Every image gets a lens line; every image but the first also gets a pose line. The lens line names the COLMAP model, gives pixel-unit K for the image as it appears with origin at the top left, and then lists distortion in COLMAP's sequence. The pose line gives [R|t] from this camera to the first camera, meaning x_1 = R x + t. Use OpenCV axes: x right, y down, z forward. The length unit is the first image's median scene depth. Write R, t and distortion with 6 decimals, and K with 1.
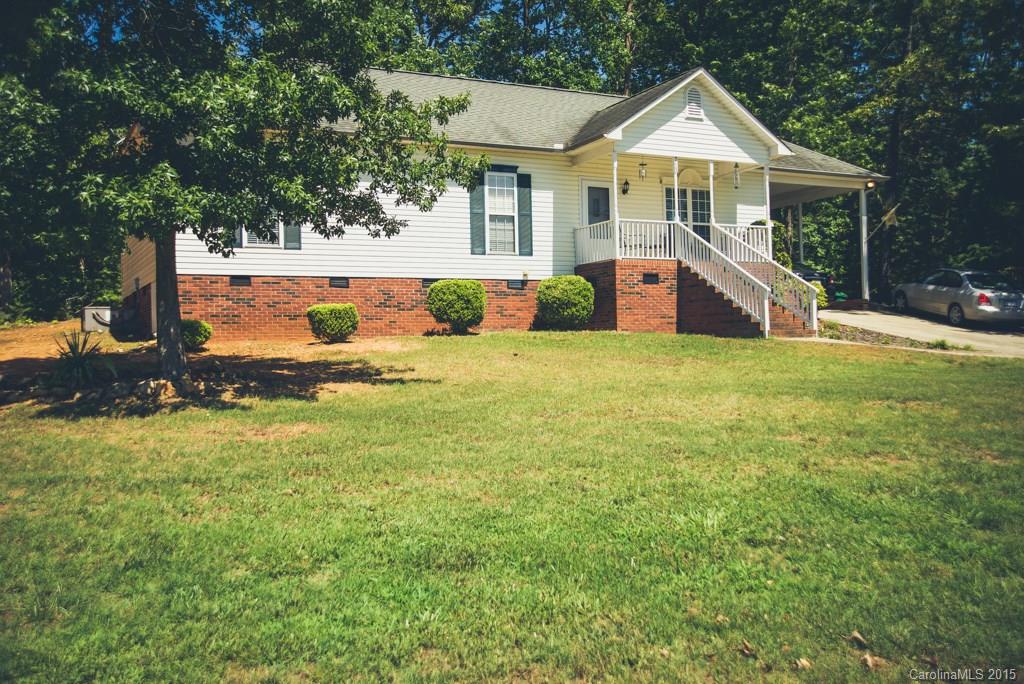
lens RADIAL K [[992.7, 0, 512.0], [0, 992.7, 342.0], [0, 0, 1]] dist [0.006950, 0.004457]
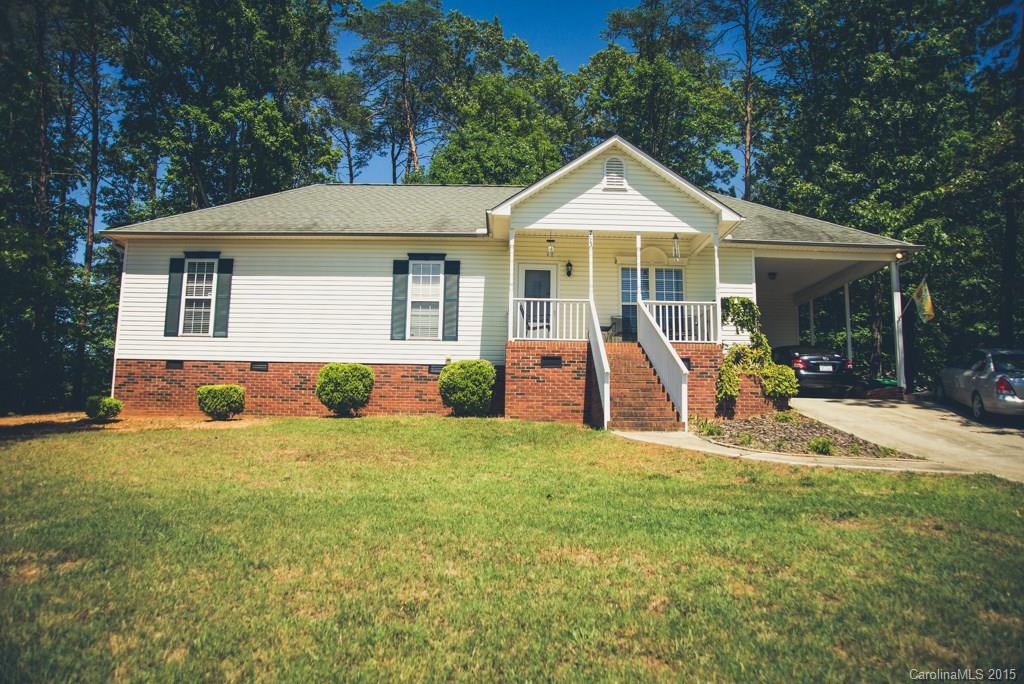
lens RADIAL K [[710.3, 0, 512.0], [0, 710.3, 342.0], [0, 0, 1]] dist [-0.119109, 0.002437]
pose [[0.894192, -0.022422, -0.447121, 0.393044], [-0.028779, 0.993800, -0.107391, -0.010581], [0.446757, 0.108896, 0.888003, 0.395714]]
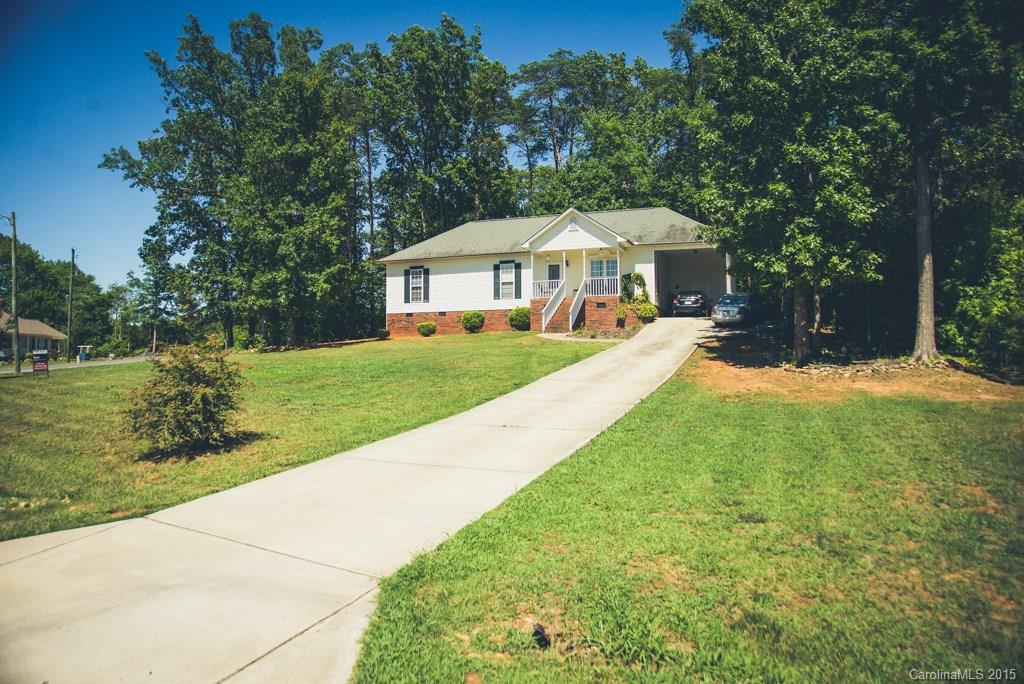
lens RADIAL K [[710.3, 0, 512.0], [0, 710.3, 342.0], [0, 0, 1]] dist [-0.119109, 0.002437]
pose [[0.678354, -0.001643, -0.734733, 1.221042], [0.001501, 0.999999, -0.000851, 0.015165], [0.734734, -0.000525, 0.678355, -0.125497]]
